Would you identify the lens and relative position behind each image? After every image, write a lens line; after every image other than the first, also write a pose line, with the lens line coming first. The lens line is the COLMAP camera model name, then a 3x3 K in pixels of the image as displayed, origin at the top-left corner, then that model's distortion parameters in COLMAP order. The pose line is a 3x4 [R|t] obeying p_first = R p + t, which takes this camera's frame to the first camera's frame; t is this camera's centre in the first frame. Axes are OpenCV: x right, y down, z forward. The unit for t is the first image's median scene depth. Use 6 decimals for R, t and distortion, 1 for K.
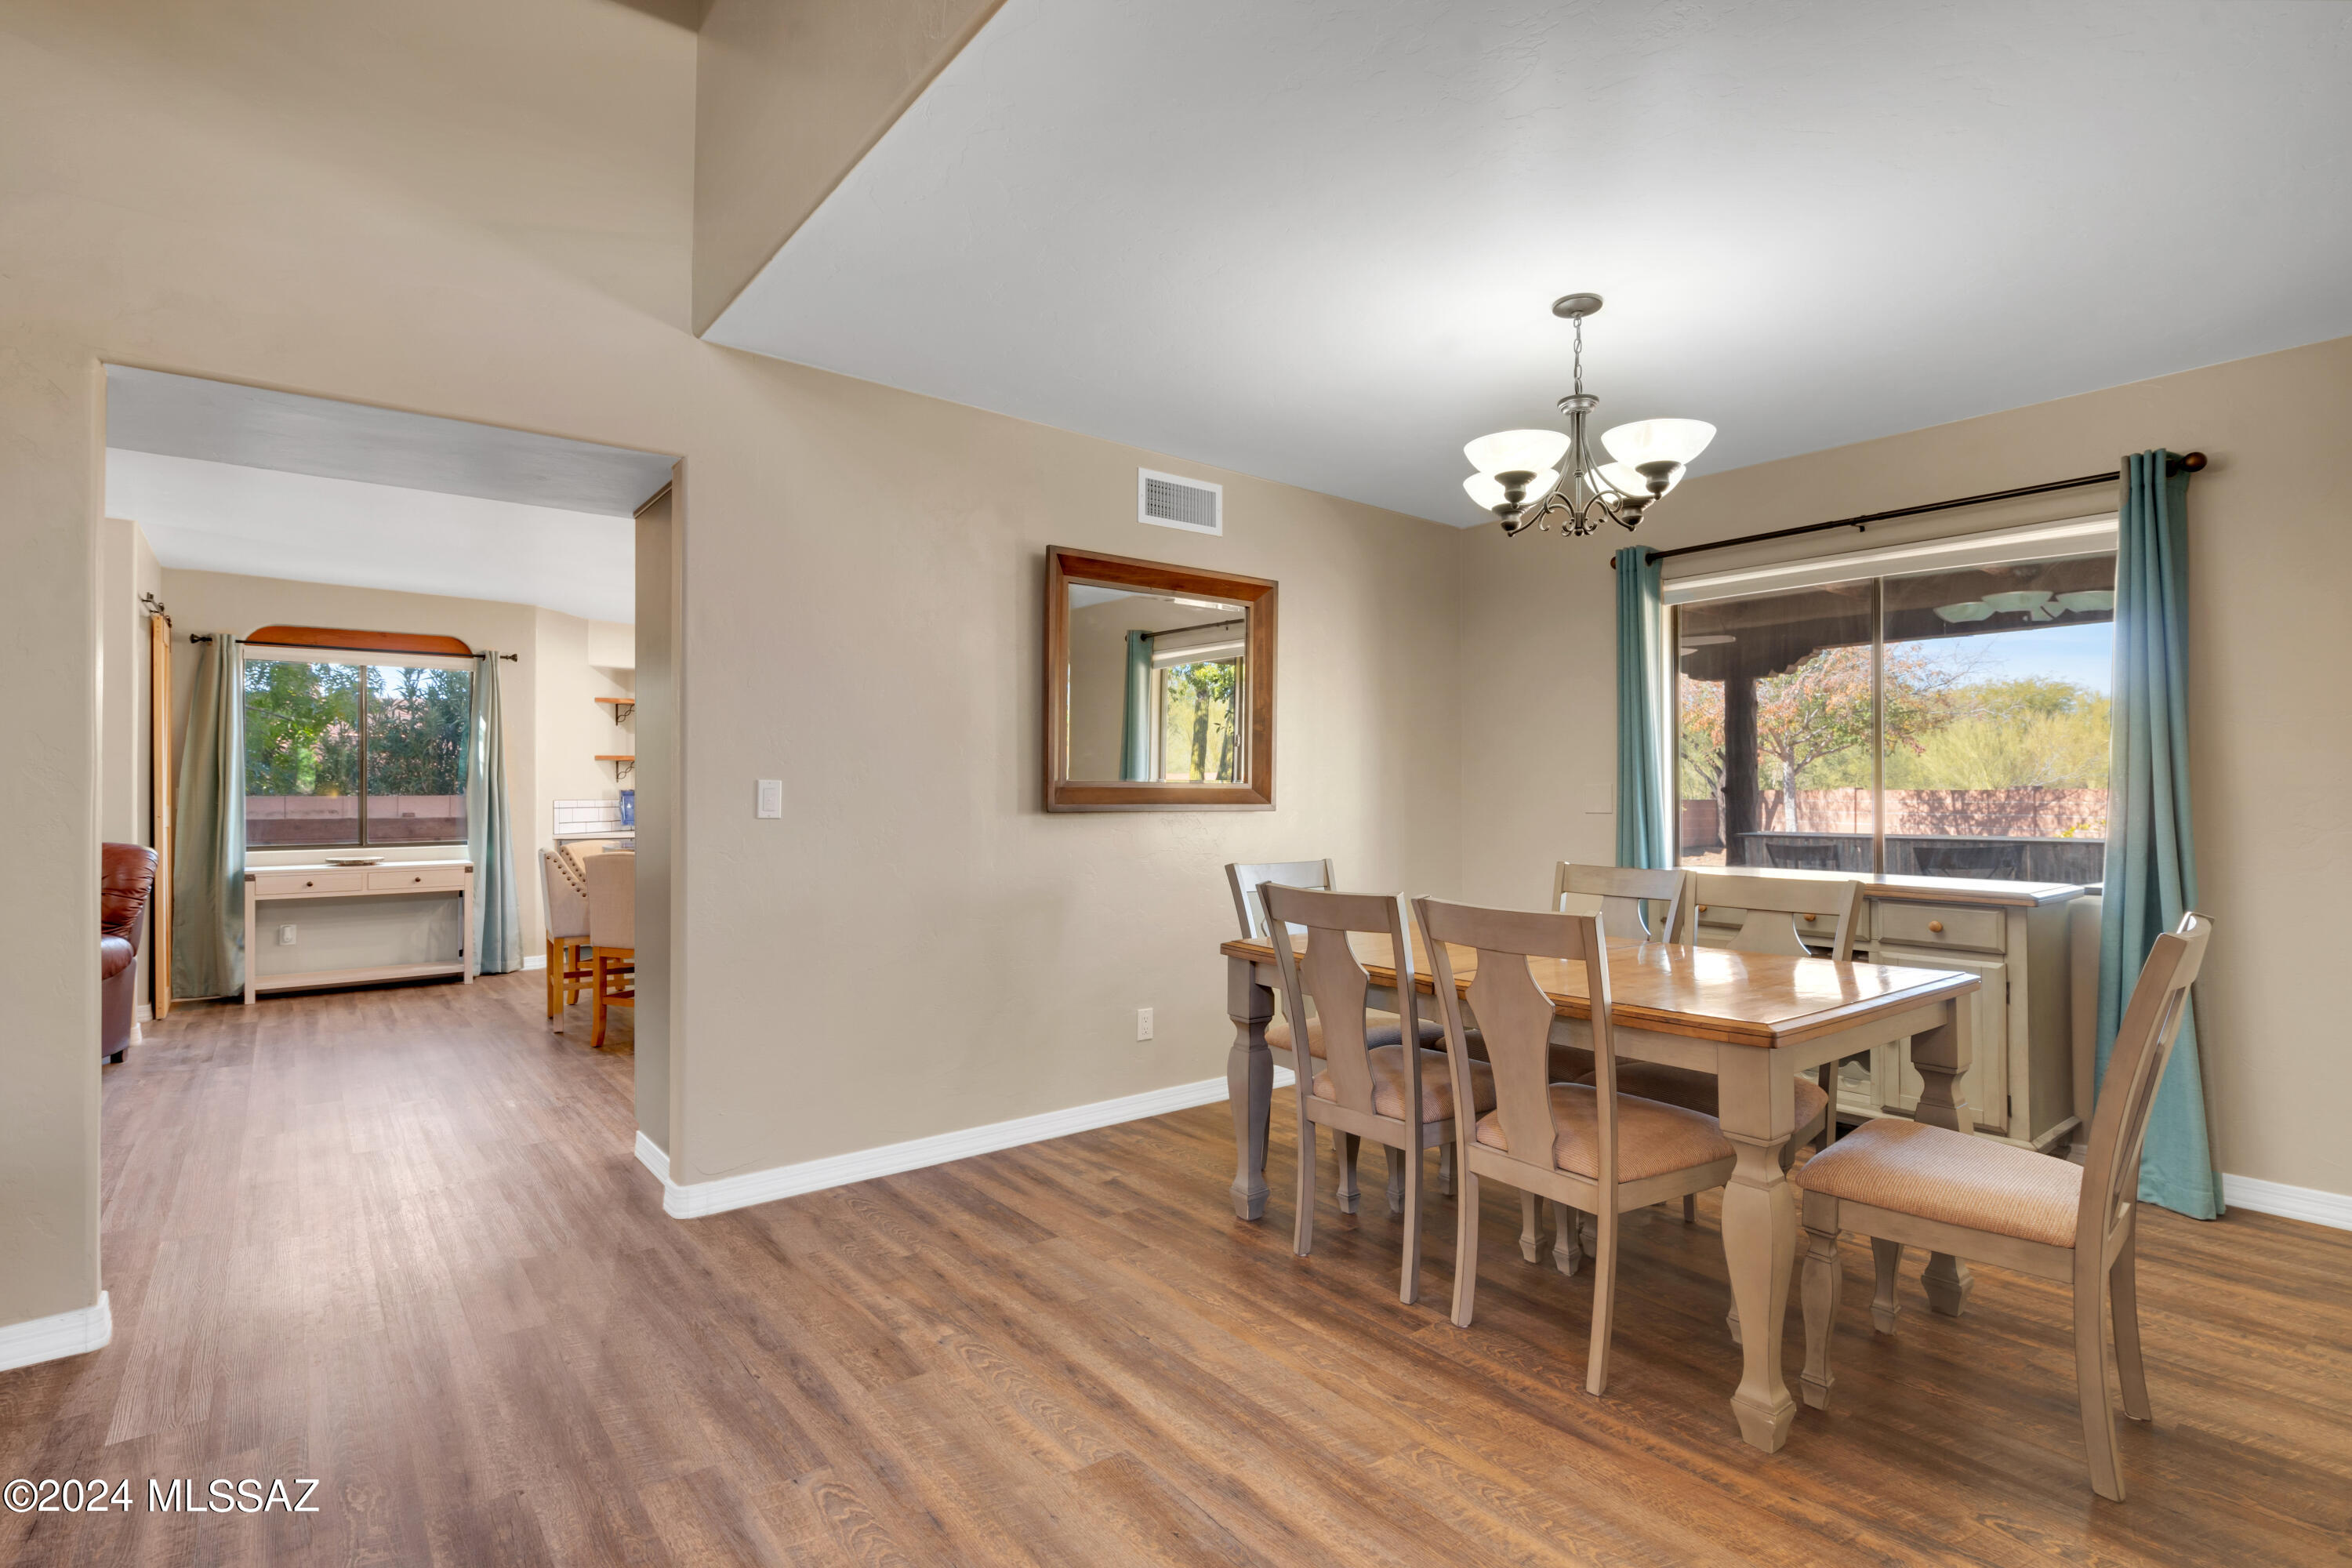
lens RADIAL K [[1088.7, 0, 1167.8], [0, 1088.7, 780.8], [0, 0, 1]] dist [0.002930, -0.000112]
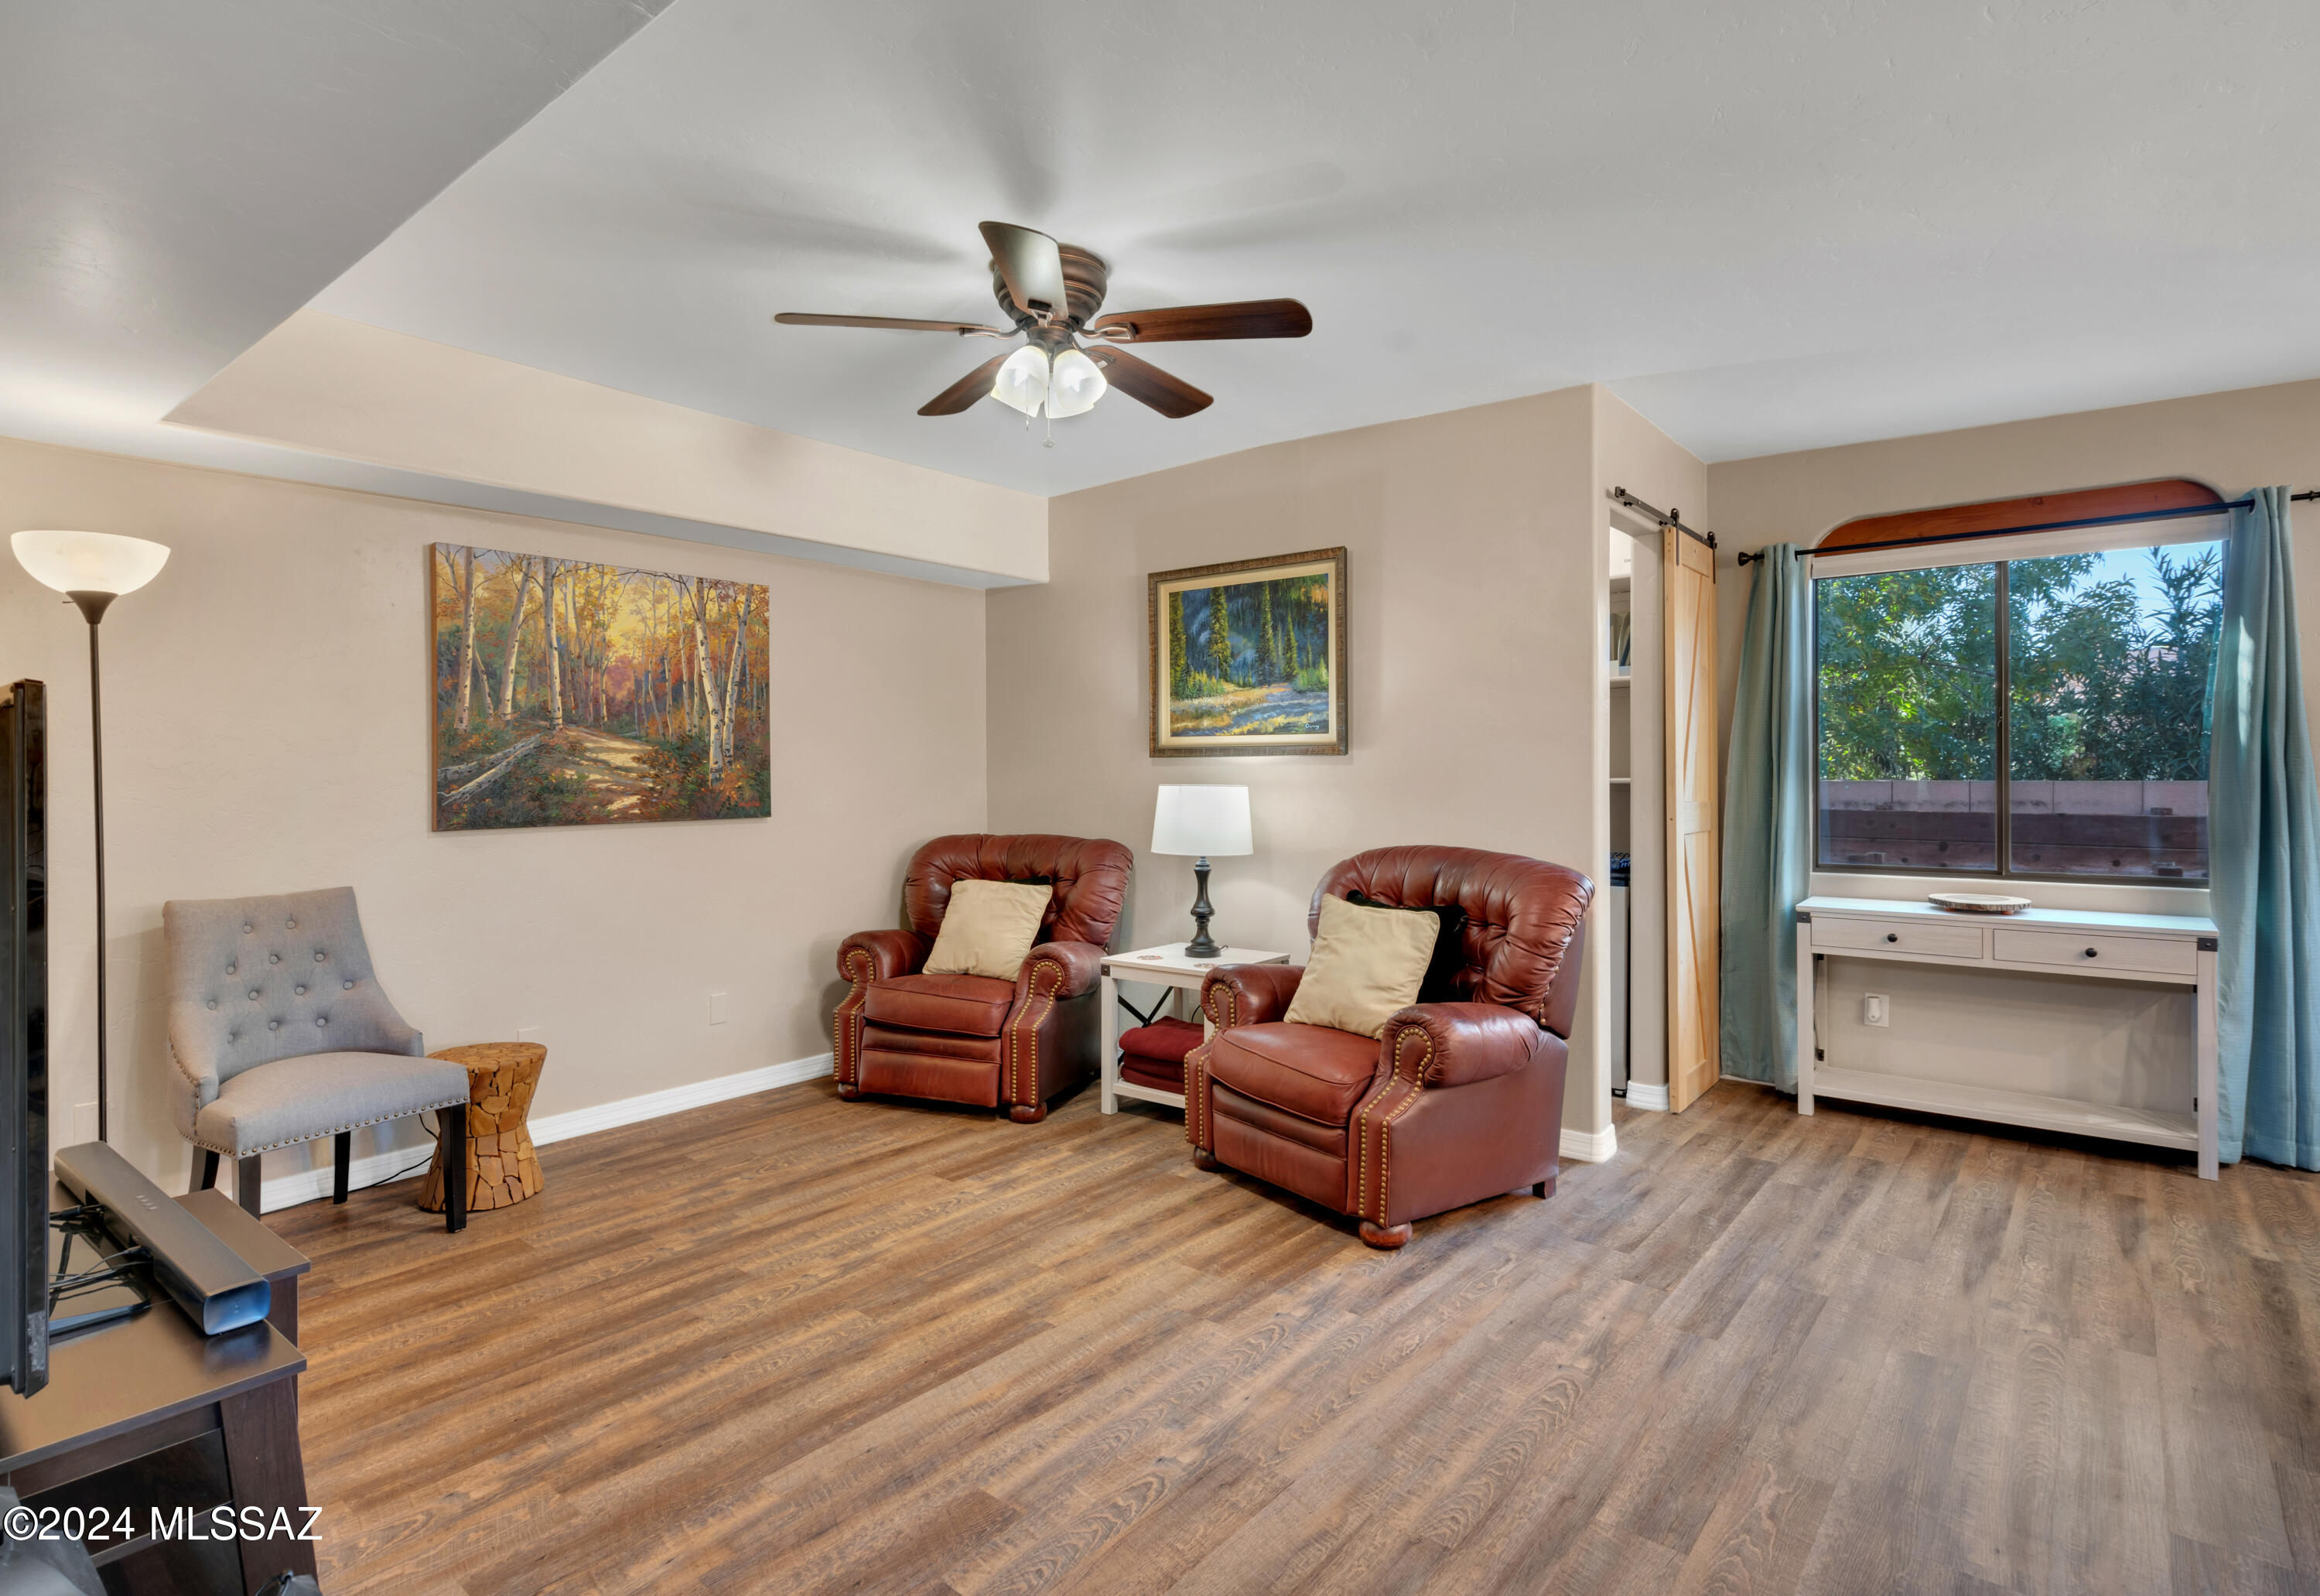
lens RADIAL K [[1166.1, 0, 1068.6], [0, 1166.1, 795.4], [0, 0, 1]] dist [-0.001655, 0.000240]
pose [[0.166025, 0.024126, -0.985826, -0.227297], [0.013141, 0.999558, 0.026676, -0.006662], [0.986034, -0.017384, 0.165635, 0.435805]]
